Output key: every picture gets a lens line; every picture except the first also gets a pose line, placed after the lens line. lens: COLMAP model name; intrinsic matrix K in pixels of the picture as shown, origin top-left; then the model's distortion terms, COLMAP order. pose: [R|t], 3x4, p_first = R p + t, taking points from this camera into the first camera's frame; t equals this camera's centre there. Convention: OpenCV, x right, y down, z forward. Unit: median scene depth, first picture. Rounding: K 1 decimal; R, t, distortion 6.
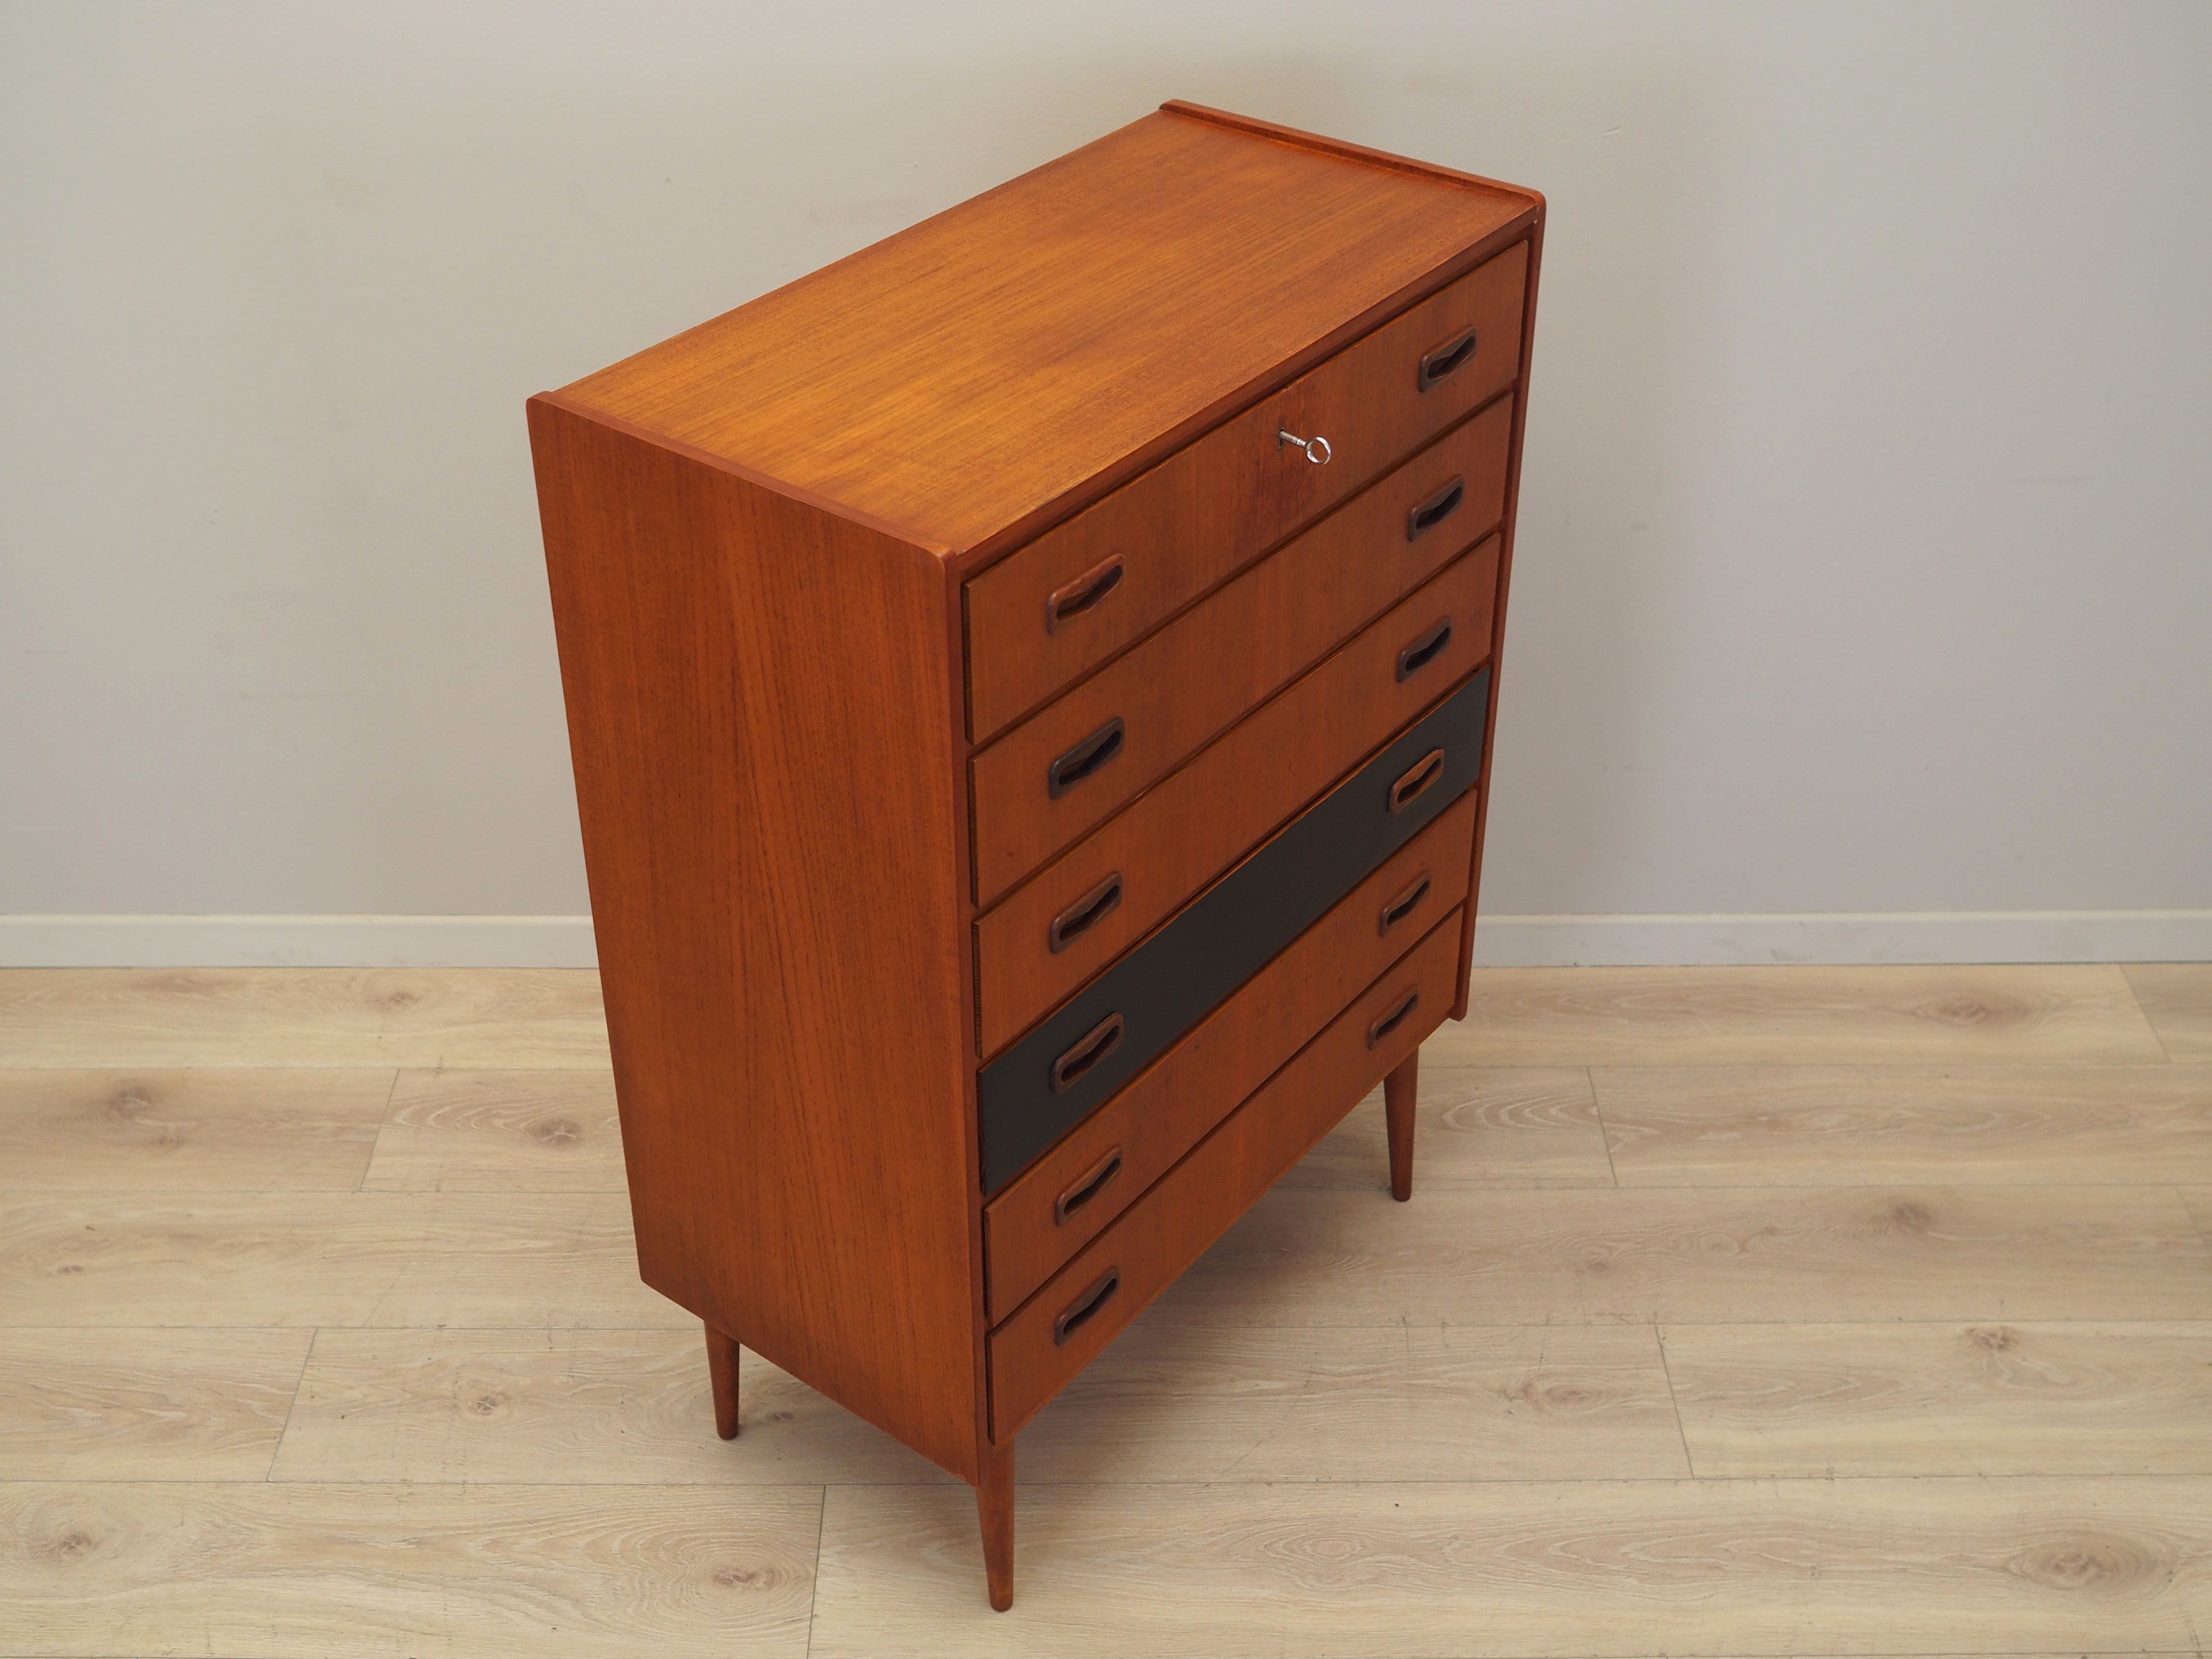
lens RADIAL K [[2544.3, 0, 1106.0], [0, 2544.3, 829.5], [0, 0, 1]] dist [-0.003846, 0.008414]
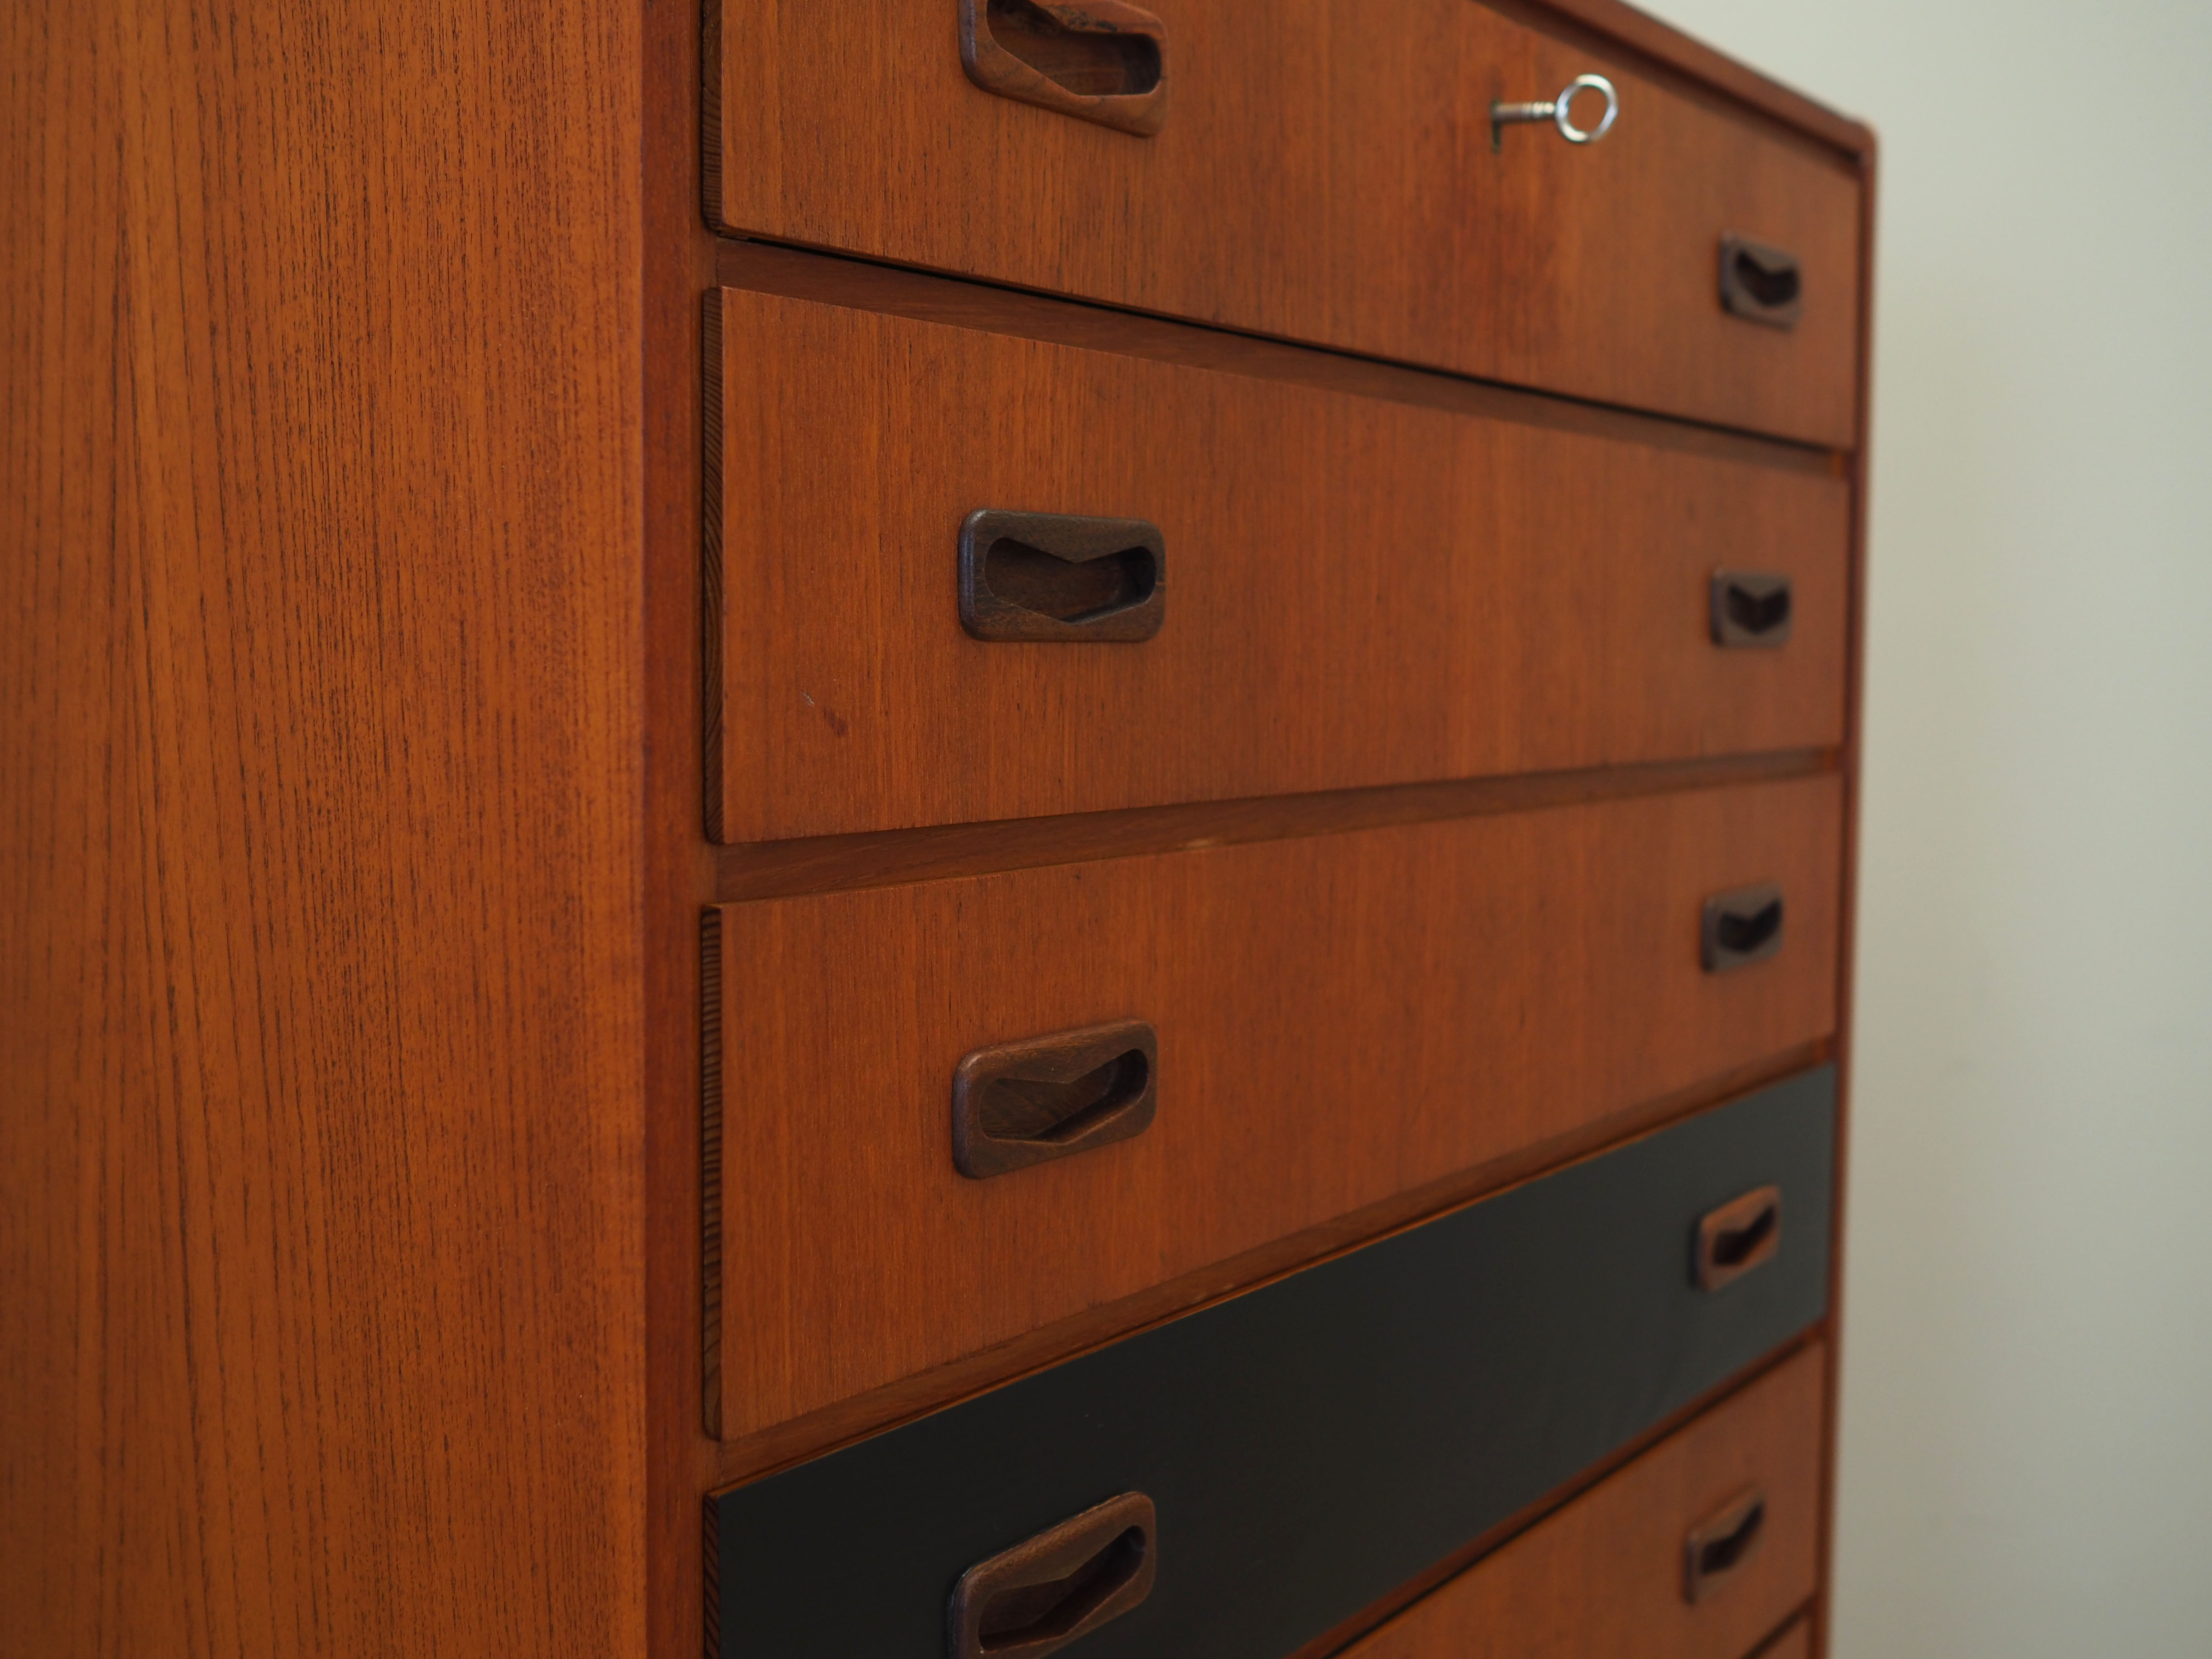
lens RADIAL K [[2308.0, 0, 1049.5], [0, 2308.0, 864.0], [0, 0, 1]] dist [-0.027700, 0.011533]
pose [[0.999952, 0.007168, -0.006694, -0.007297], [-0.009541, 0.868981, -0.494753, 0.172427], [0.002271, 0.494793, 0.869008, 0.742199]]
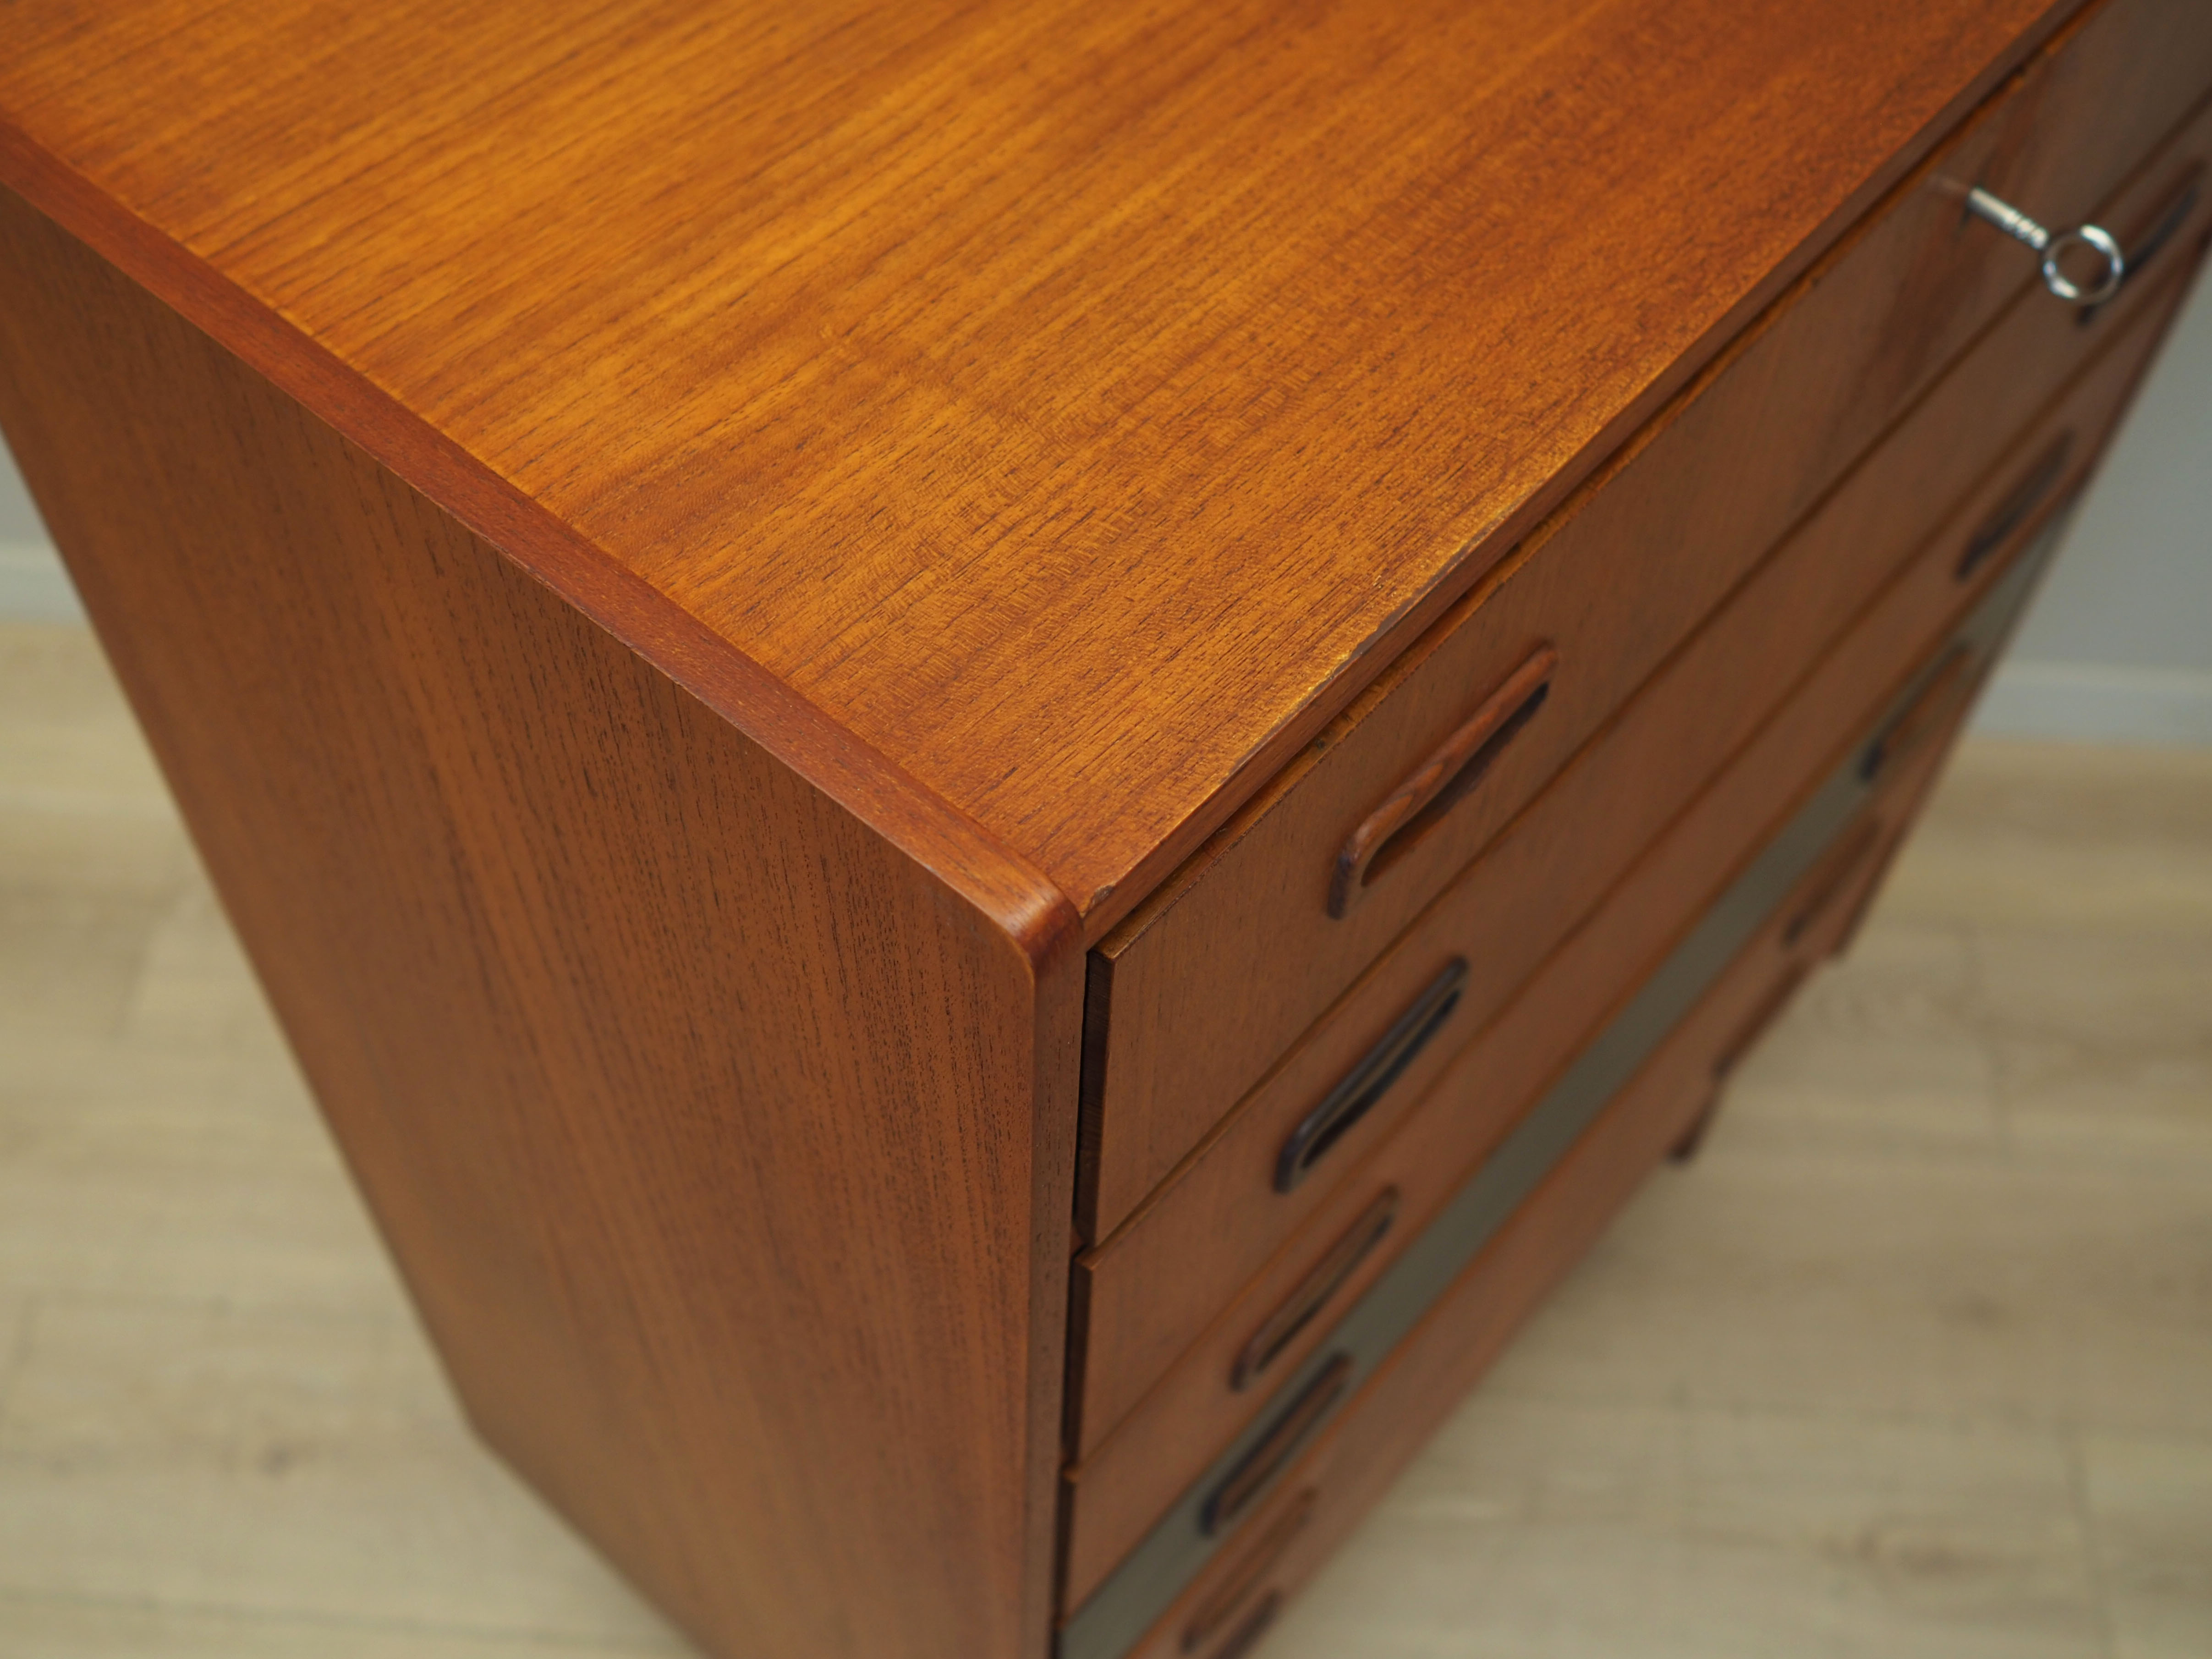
lens RADIAL K [[2308.1, 0, 1049.5], [0, 2308.1, 864.0], [0, 0, 1]] dist [-0.027700, 0.011533]
pose [[0.997459, 0.064471, -0.030312, -0.049584], [-0.050312, 0.938723, 0.340981, -0.181281], [0.050438, -0.338589, 0.939581, 0.689923]]
